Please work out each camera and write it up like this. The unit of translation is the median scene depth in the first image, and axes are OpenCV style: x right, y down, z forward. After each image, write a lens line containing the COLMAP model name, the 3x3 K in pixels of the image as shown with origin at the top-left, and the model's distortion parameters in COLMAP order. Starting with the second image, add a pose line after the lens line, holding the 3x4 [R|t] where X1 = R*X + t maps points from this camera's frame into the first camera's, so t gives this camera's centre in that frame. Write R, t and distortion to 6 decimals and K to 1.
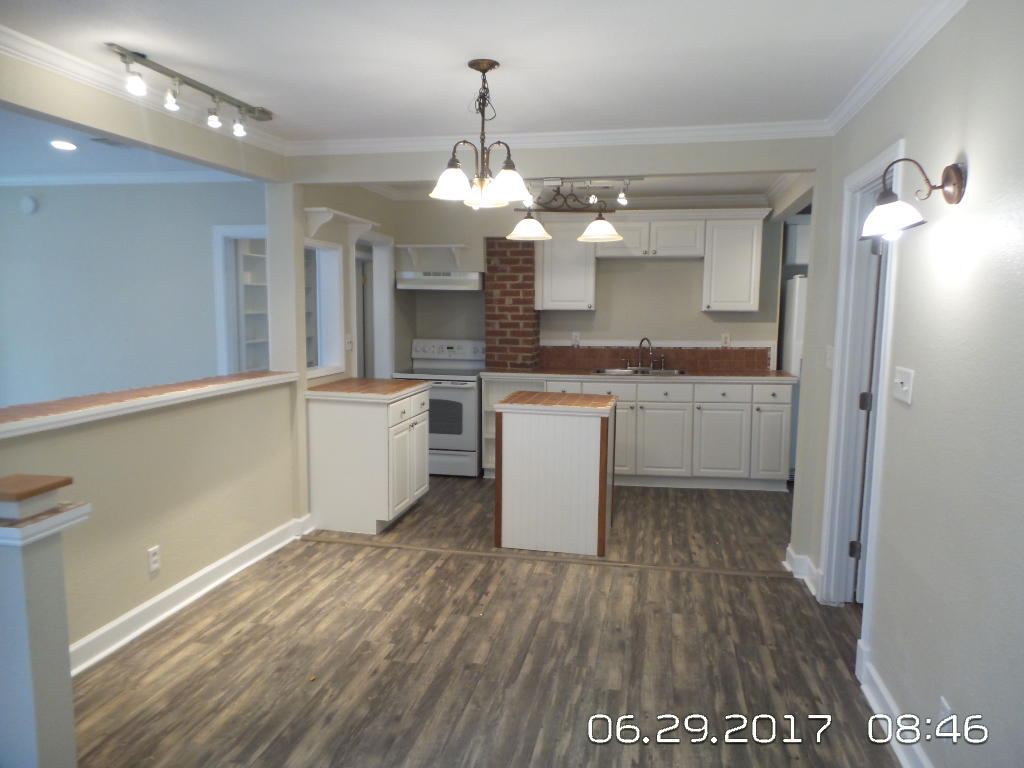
lens RADIAL K [[694.3, 0, 511.6], [0, 694.3, 385.3], [0, 0, 1]] dist [-0.015209, 0.011107]
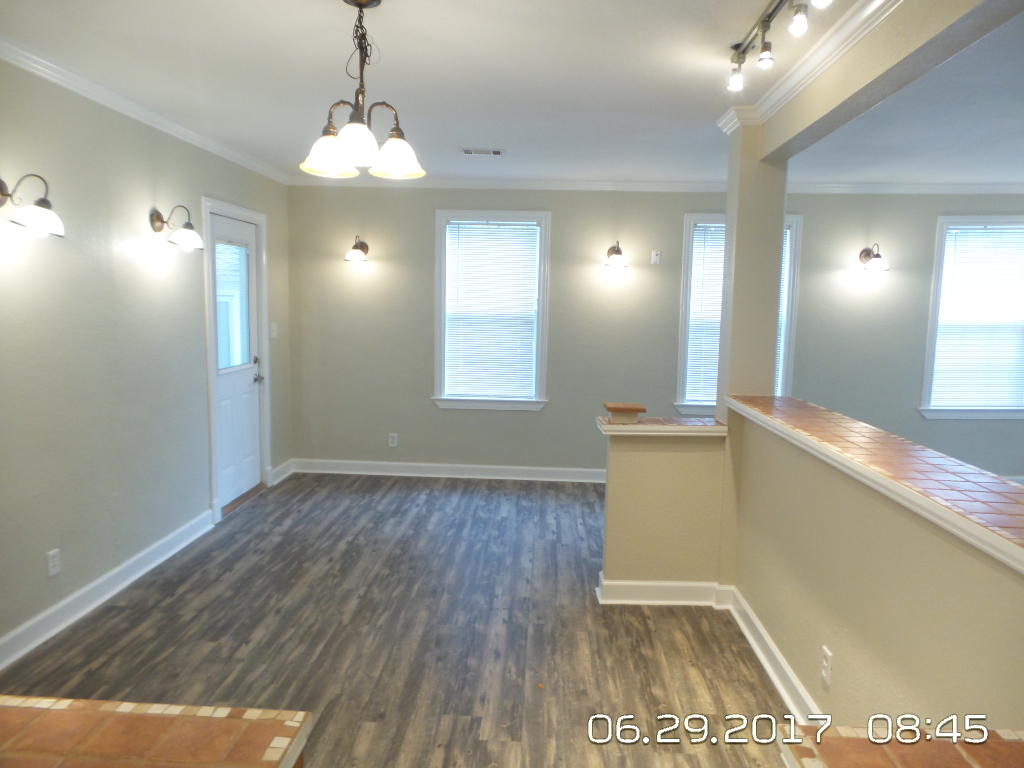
lens RADIAL K [[694.3, 0, 511.5], [0, 694.3, 380.6], [0, 0, 1]] dist [-0.015209, 0.011107]
pose [[-0.986120, -0.012358, -0.165571, -0.078952], [-0.049666, 0.973519, 0.223145, -0.216452], [0.158429, 0.228271, -0.960621, 1.853055]]
